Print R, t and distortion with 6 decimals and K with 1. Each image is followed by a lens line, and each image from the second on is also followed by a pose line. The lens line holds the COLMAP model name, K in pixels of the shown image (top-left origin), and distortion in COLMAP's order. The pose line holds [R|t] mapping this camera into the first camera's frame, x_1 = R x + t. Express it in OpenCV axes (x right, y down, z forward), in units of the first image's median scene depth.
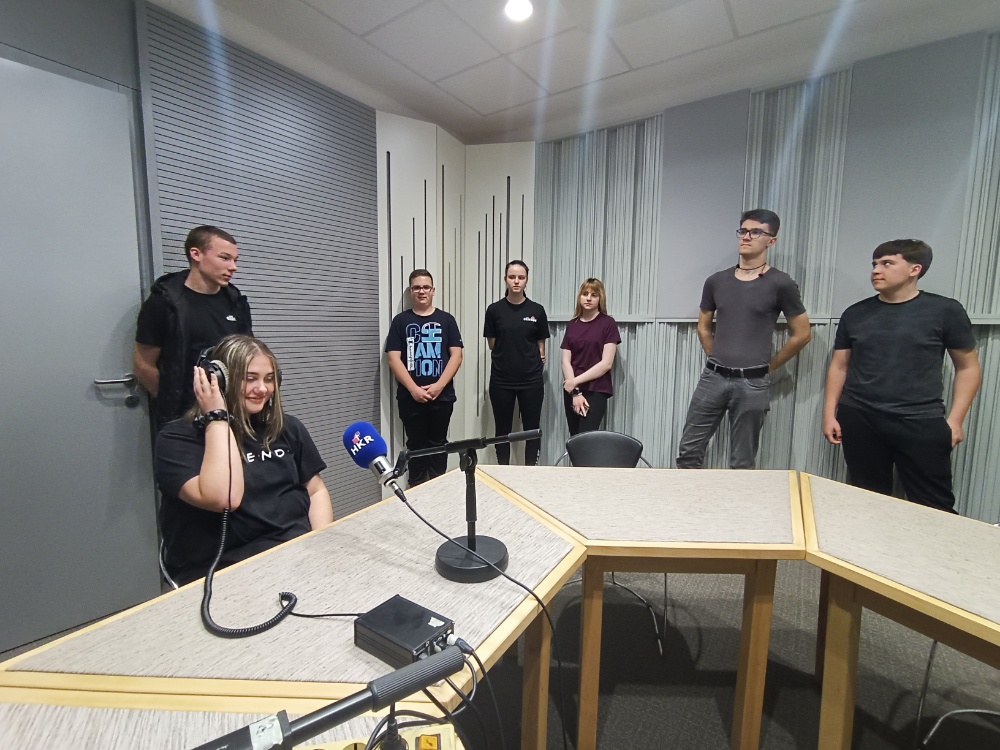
lens RADIAL K [[455.5, 0, 500.0], [0, 455.5, 375.0], [0, 0, 1]] dist [-0.002274, -0.000015]
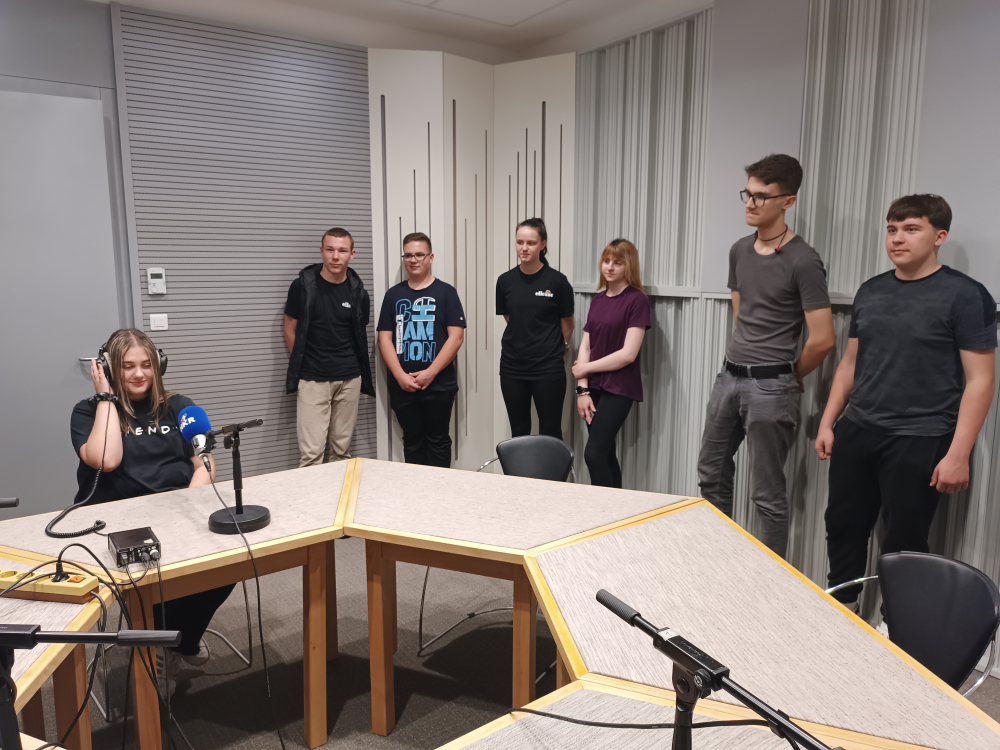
lens RADIAL K [[722.7, 0, 500.0], [0, 722.7, 375.0], [0, 0, 1]] dist [0.029011, -0.001262]
pose [[0.934573, 0.040728, -0.353432, 0.462776], [-0.026844, 0.998666, 0.044099, -0.035259], [0.354757, -0.031726, 0.934420, -0.207368]]
